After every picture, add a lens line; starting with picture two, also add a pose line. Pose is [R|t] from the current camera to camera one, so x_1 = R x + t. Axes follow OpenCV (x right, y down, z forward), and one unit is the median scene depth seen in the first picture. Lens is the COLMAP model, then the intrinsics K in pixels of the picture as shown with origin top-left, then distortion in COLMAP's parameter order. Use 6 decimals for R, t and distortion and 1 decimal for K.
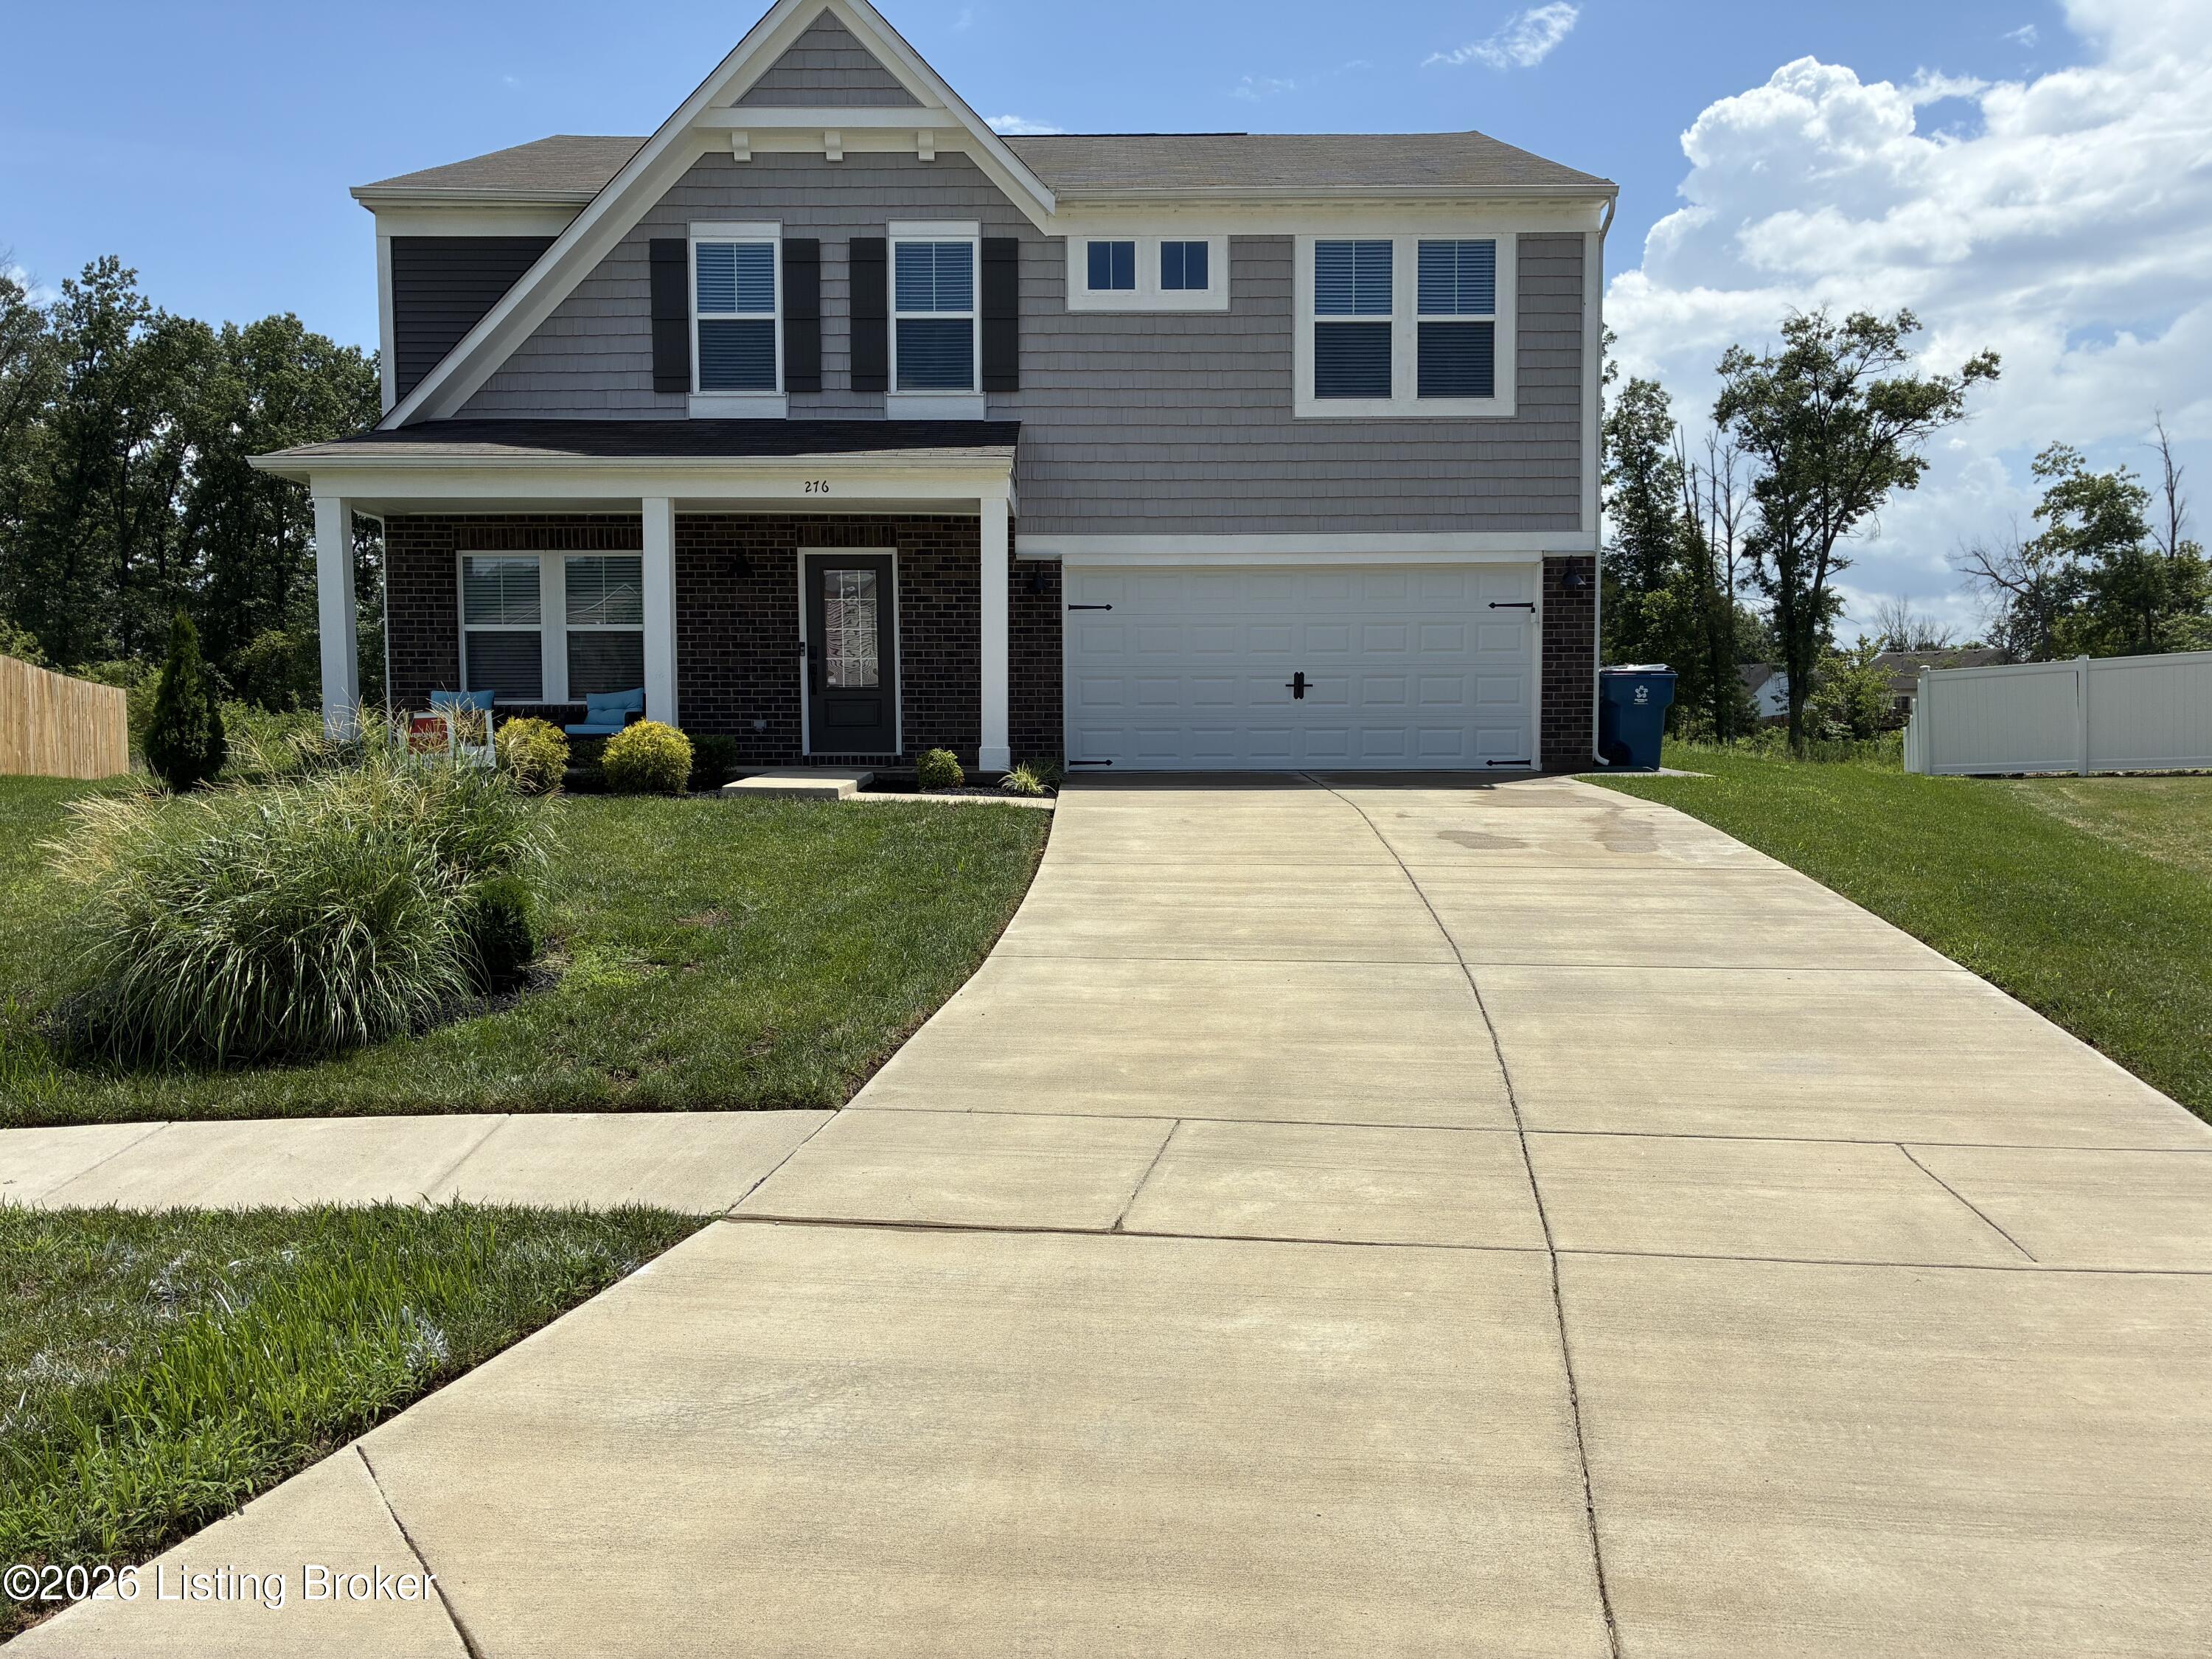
lens RADIAL K [[1692.7, 0, 1095.9], [0, 1692.7, 822.6], [0, 0, 1]] dist [0.034541, -0.021391]
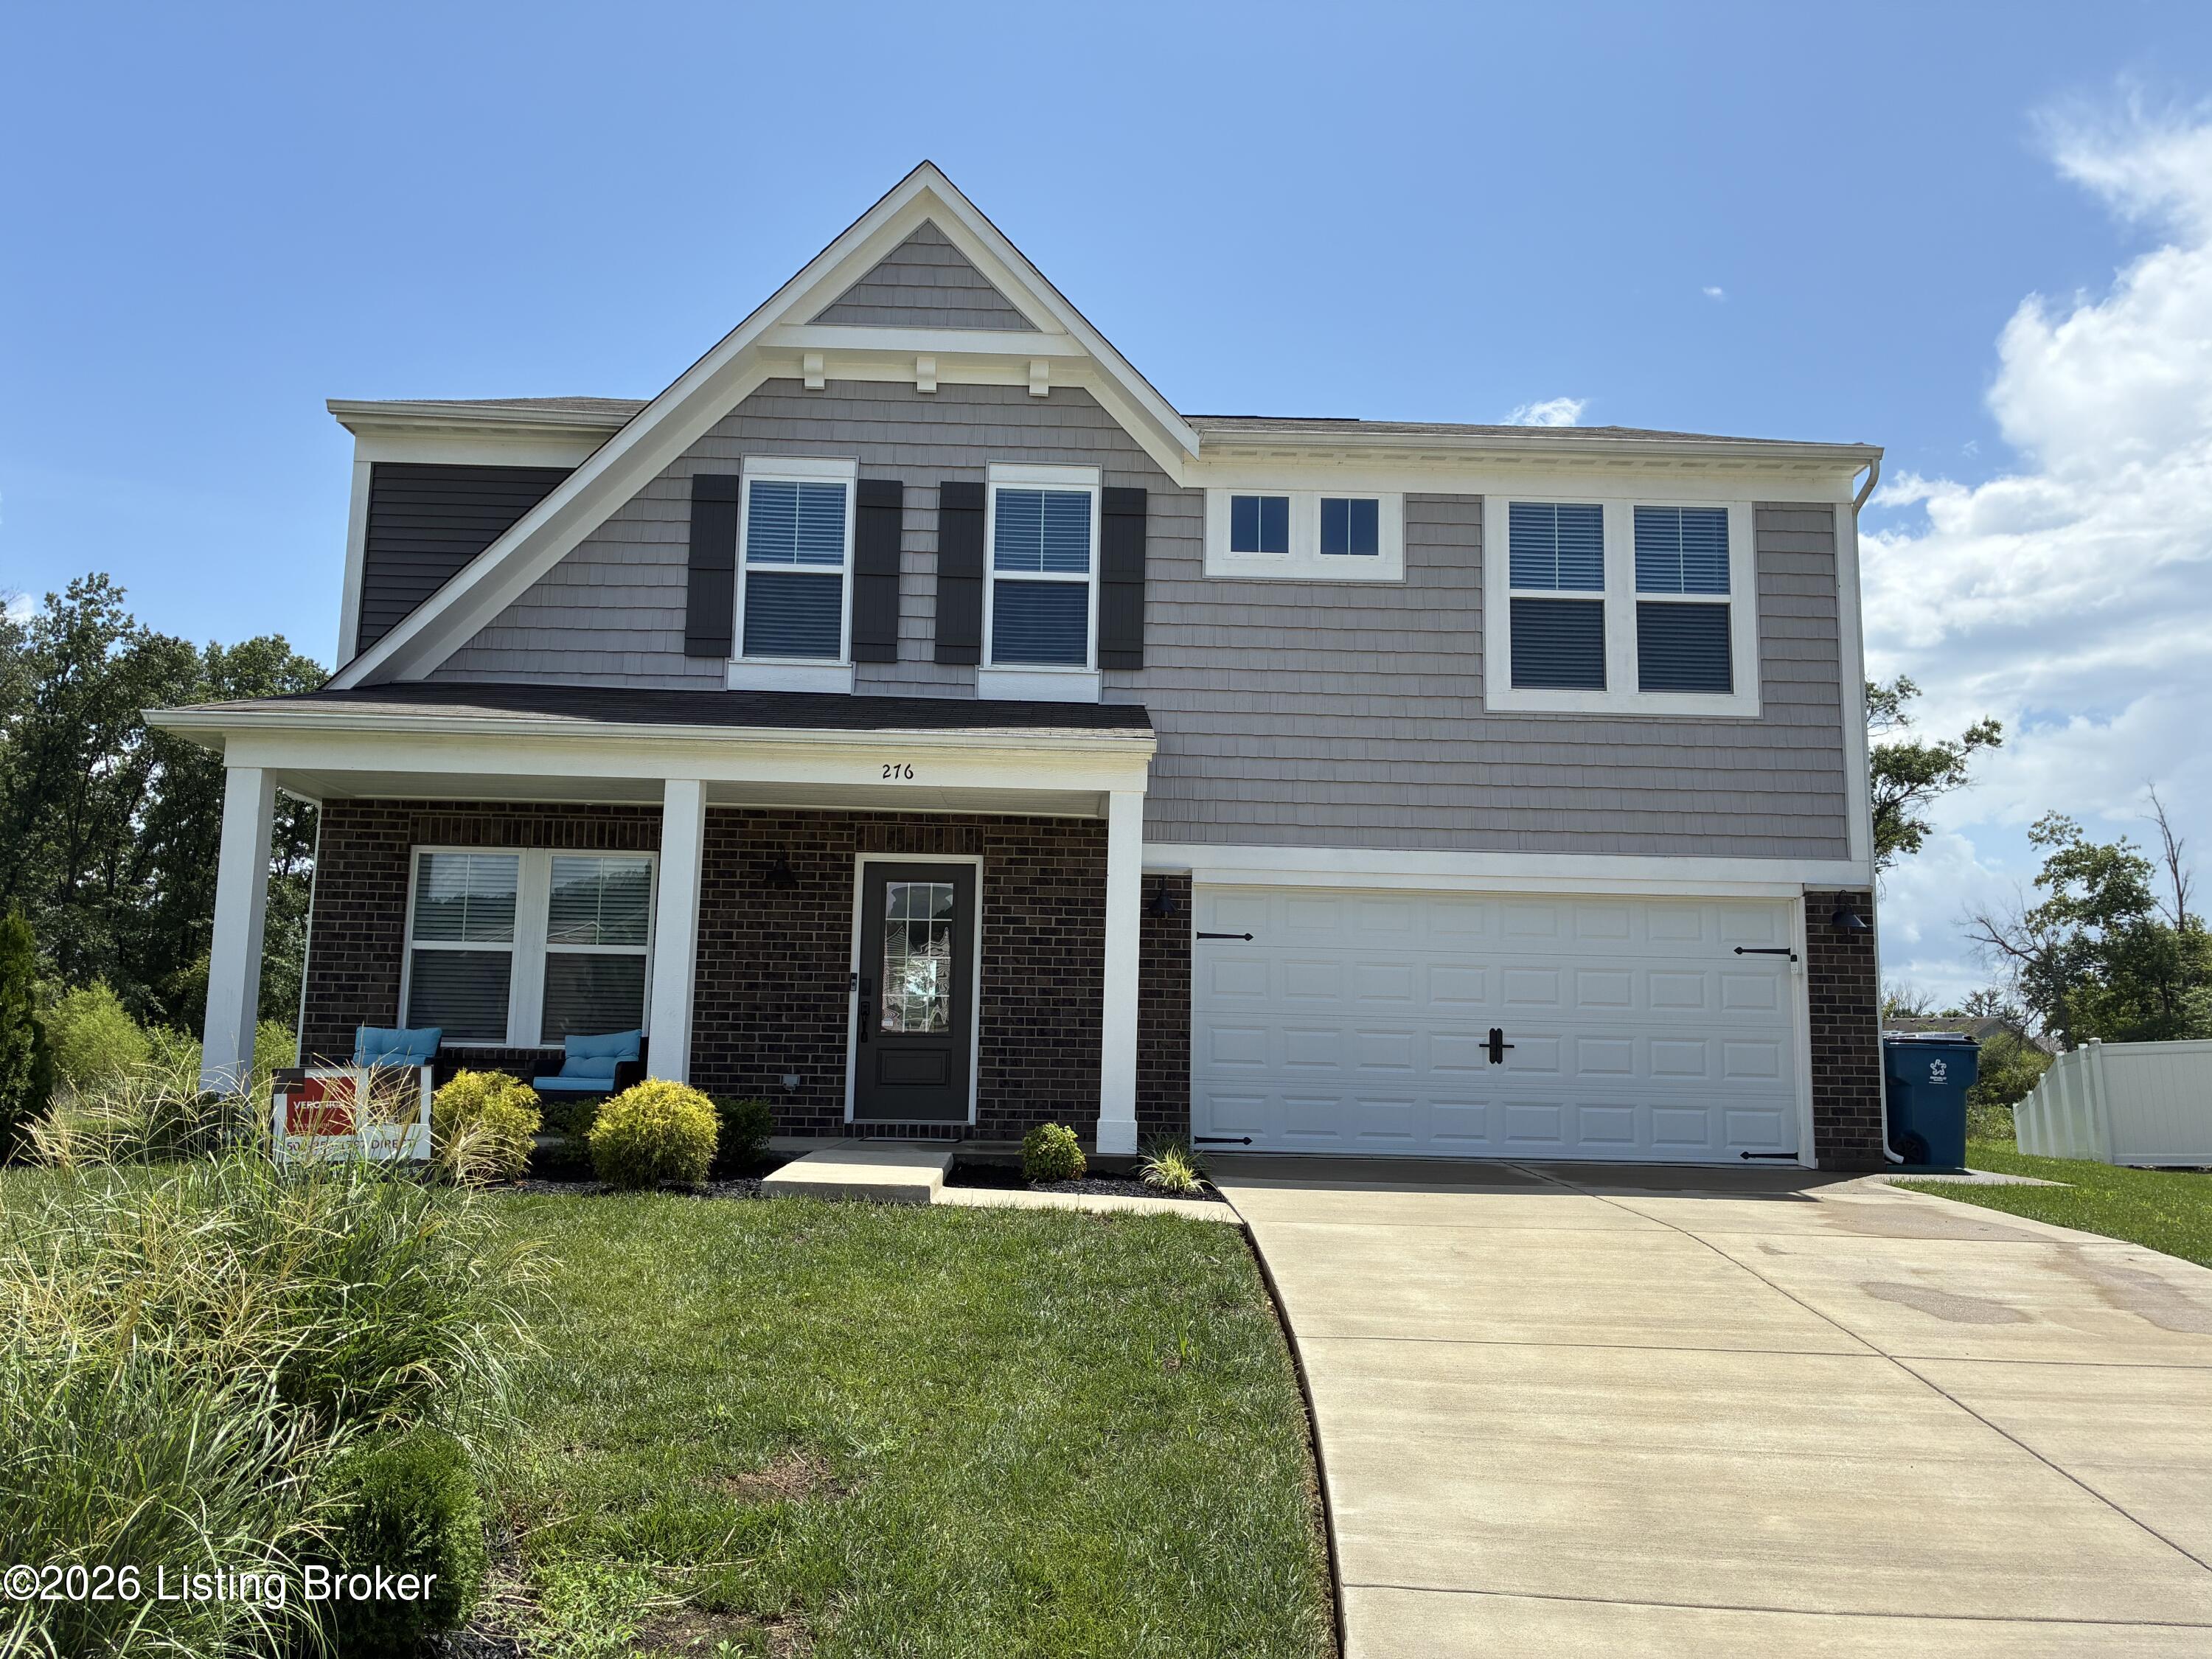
lens RADIAL K [[1692.7, 0, 1109.0], [0, 1692.7, 831.1], [0, 0, 1]] dist [0.034541, -0.021391]
pose [[0.999250, 0.028140, 0.026619, -0.080338], [-0.022393, 0.980392, -0.195782, -0.021953], [-0.031606, 0.195039, 0.980286, 0.231168]]
